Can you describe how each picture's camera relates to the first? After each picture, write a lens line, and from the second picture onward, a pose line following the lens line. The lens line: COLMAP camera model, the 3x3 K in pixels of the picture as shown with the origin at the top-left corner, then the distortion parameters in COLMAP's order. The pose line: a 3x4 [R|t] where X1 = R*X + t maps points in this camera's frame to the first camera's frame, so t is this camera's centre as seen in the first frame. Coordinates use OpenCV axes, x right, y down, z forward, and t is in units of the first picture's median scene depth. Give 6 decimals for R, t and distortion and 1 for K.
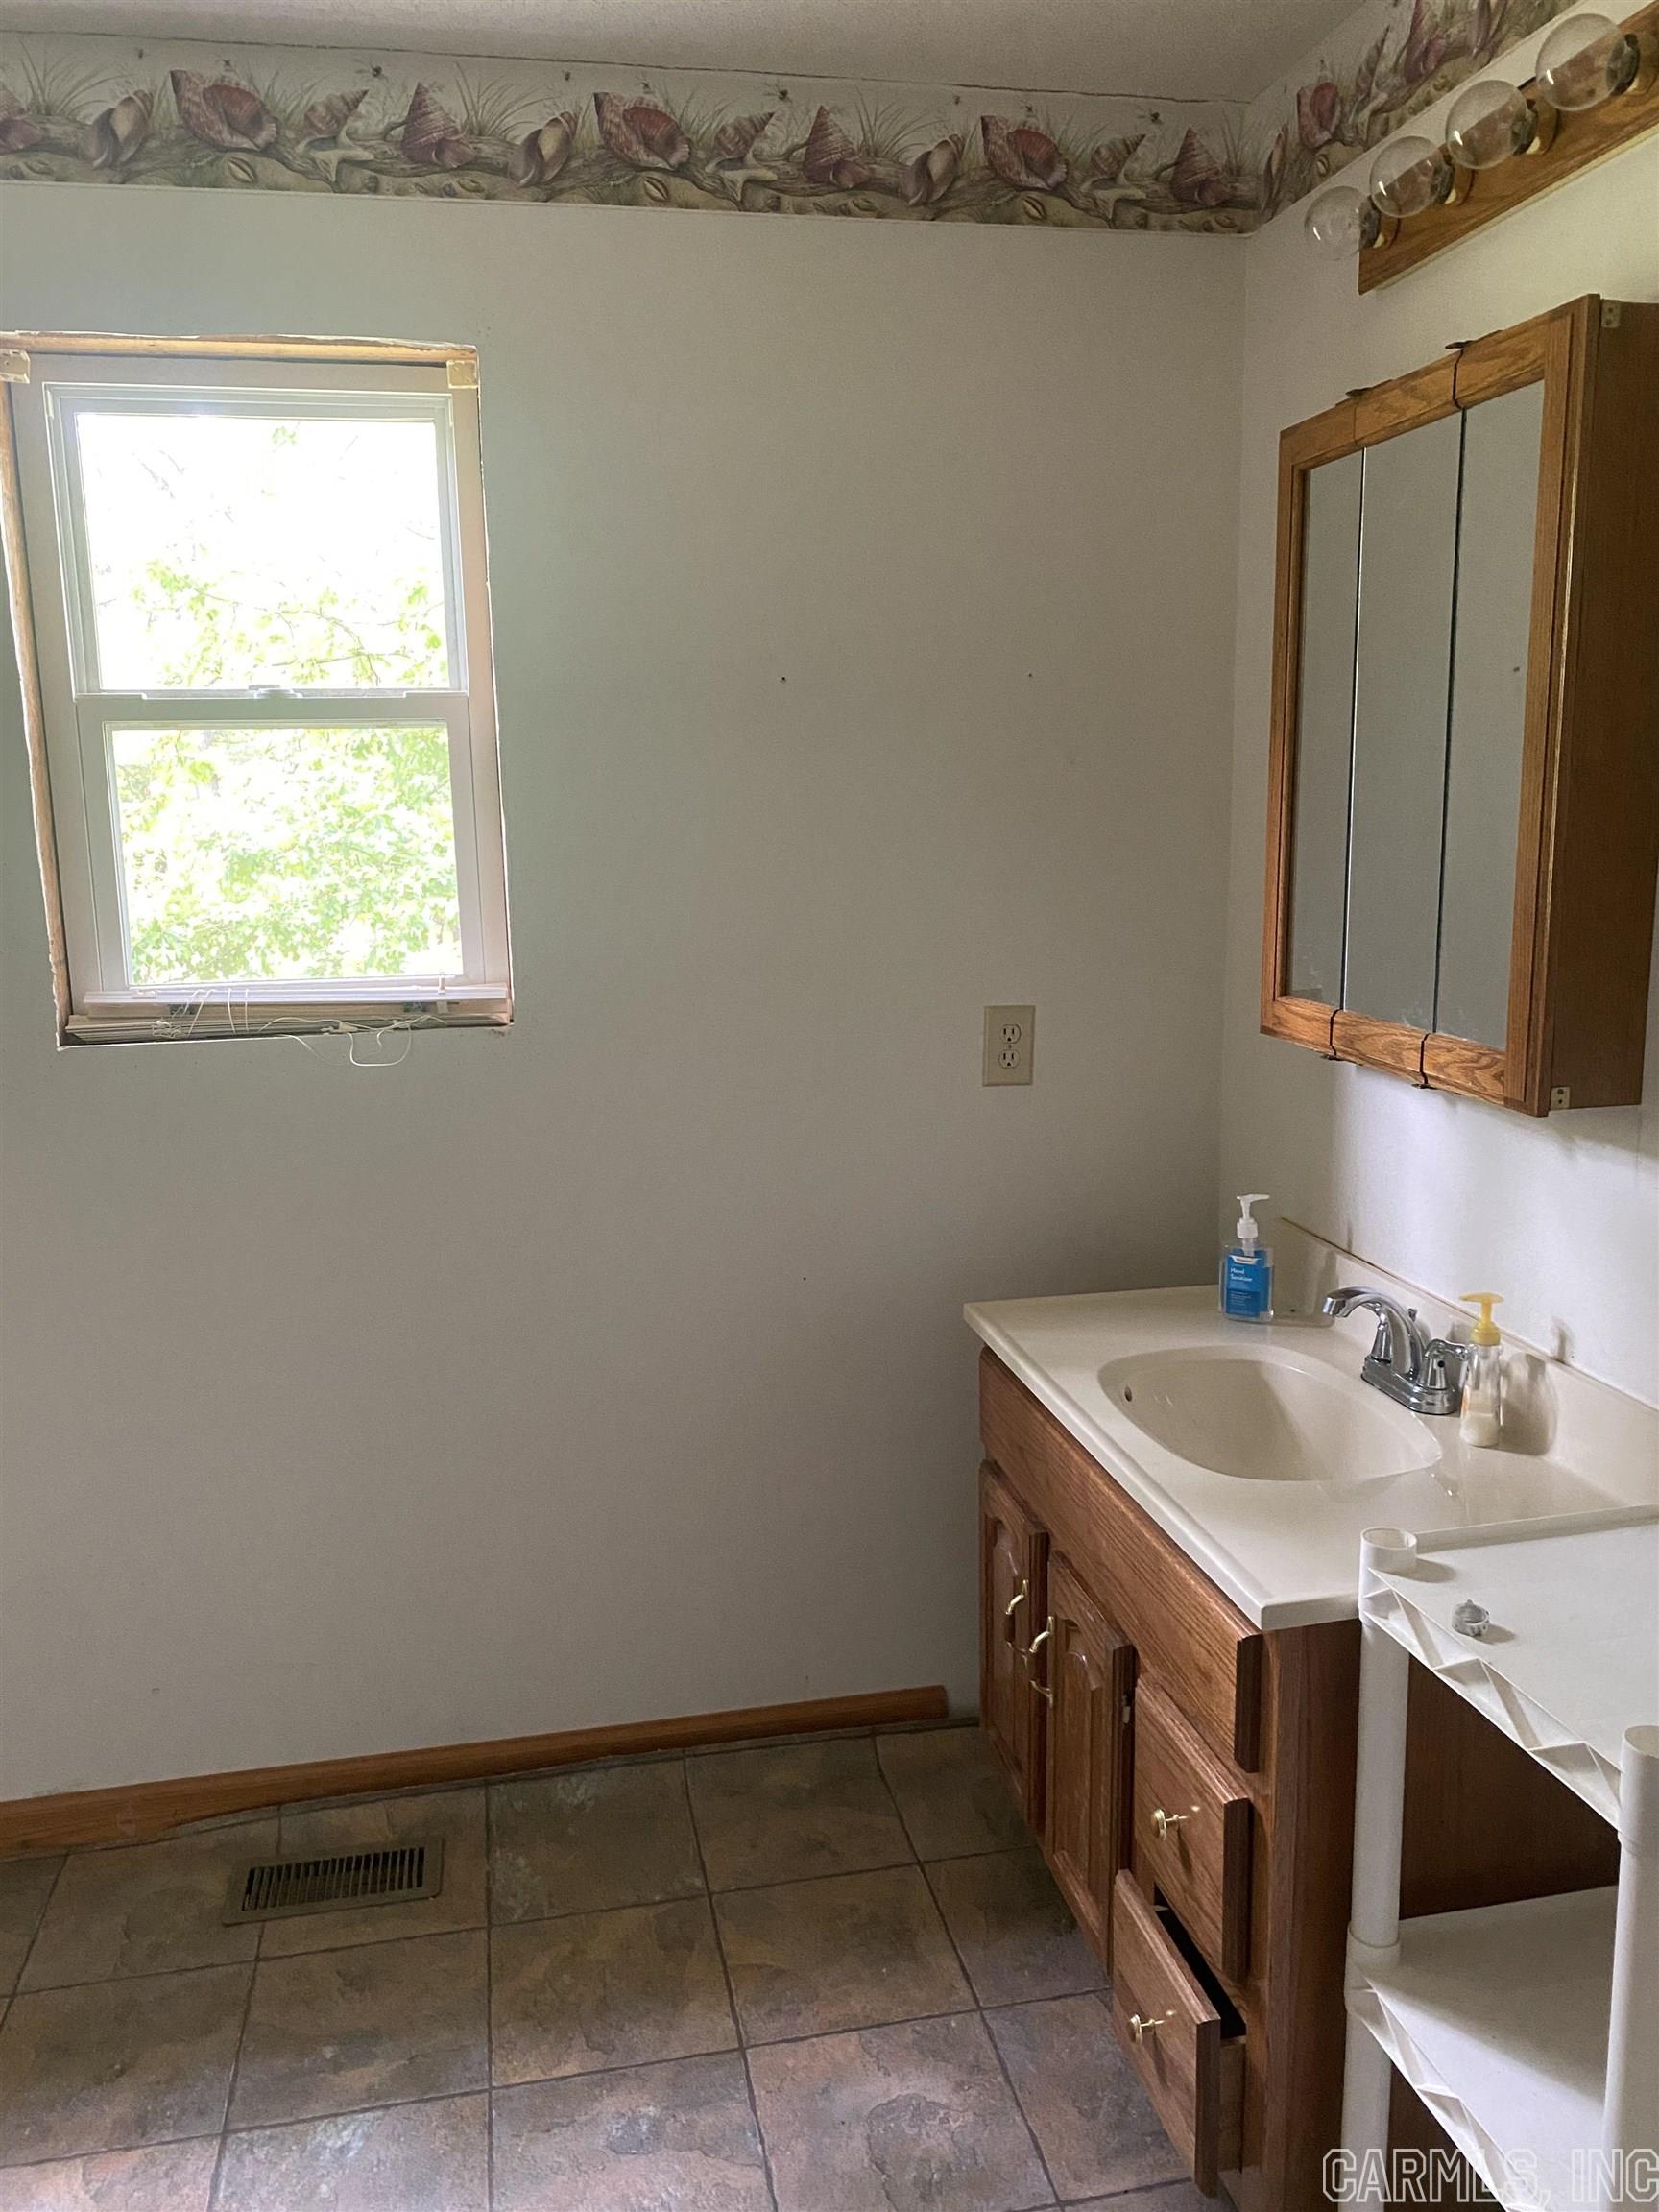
lens RADIAL K [[1687.2, 0, 832.3], [0, 1687.2, 1107.2], [0, 0, 1]] dist [0.022708, -0.013293]
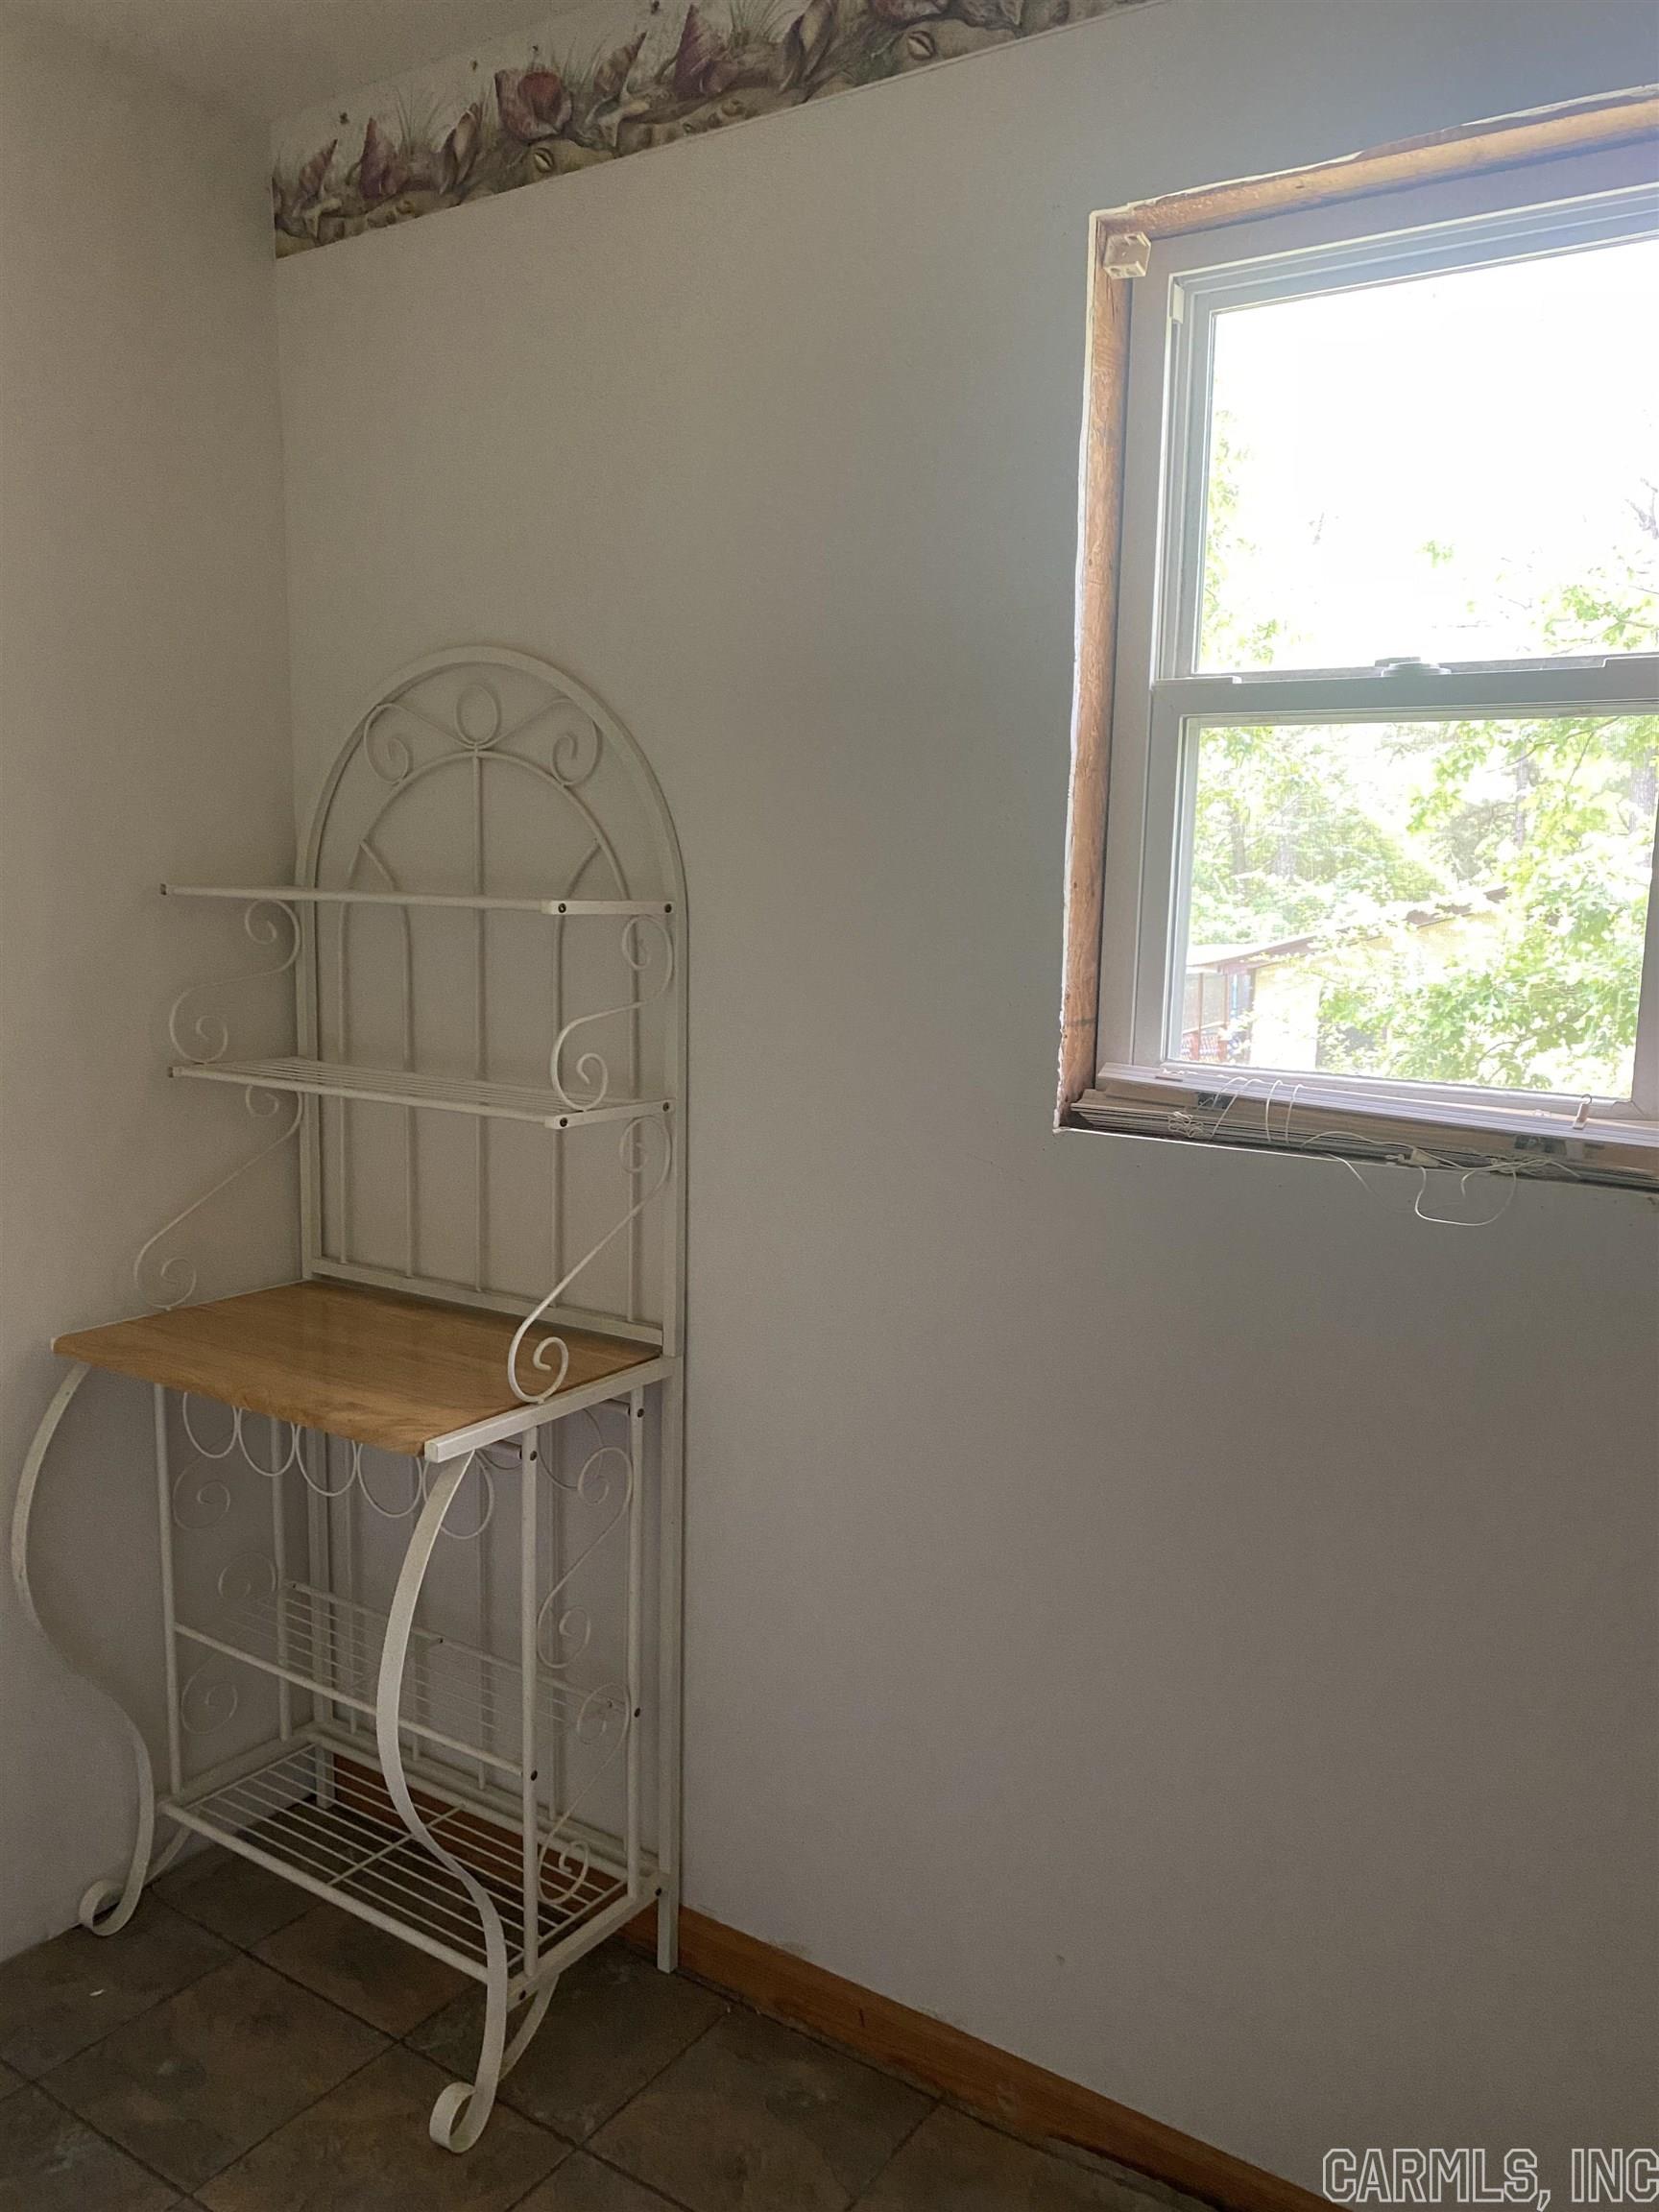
lens RADIAL K [[1687.2, 0, 822.5], [0, 1687.2, 1119.8], [0, 0, 1]] dist [0.022708, -0.013293]
pose [[0.697184, 0.142485, -0.702590, 0.018472], [-0.158027, 0.986487, 0.043248, -0.053865], [0.699258, 0.080876, 0.710279, 0.352407]]
